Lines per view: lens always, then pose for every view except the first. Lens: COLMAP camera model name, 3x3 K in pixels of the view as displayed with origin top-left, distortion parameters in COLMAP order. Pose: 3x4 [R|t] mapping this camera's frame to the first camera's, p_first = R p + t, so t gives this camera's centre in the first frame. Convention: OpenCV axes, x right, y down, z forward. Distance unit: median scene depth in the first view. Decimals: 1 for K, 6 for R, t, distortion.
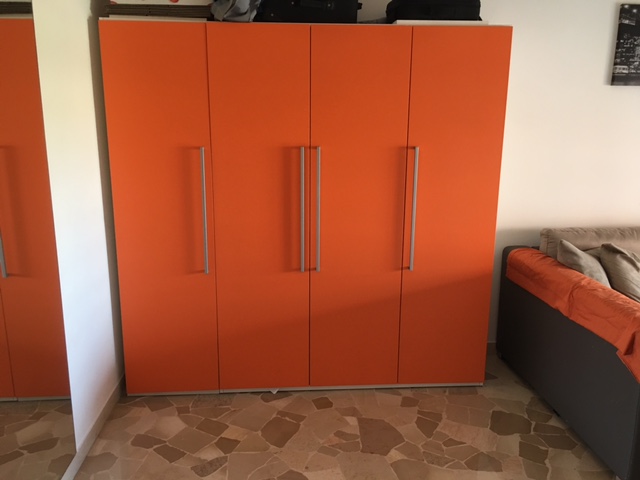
lens RADIAL K [[538.1, 0, 321.4], [0, 538.1, 237.6], [0, 0, 1]] dist [0.004060, -0.052523]
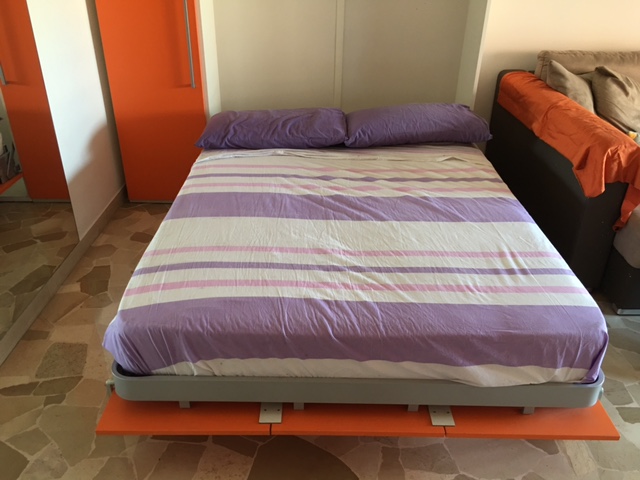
lens RADIAL K [[538.1, 0, 318.3], [0, 538.1, 240.9], [0, 0, 1]] dist [0.004060, -0.052523]
pose [[0.996179, 0.042836, -0.076108, 0.117823], [-0.019627, 0.958966, 0.282842, 0.051963], [0.085101, -0.280267, 0.956142, -0.053002]]
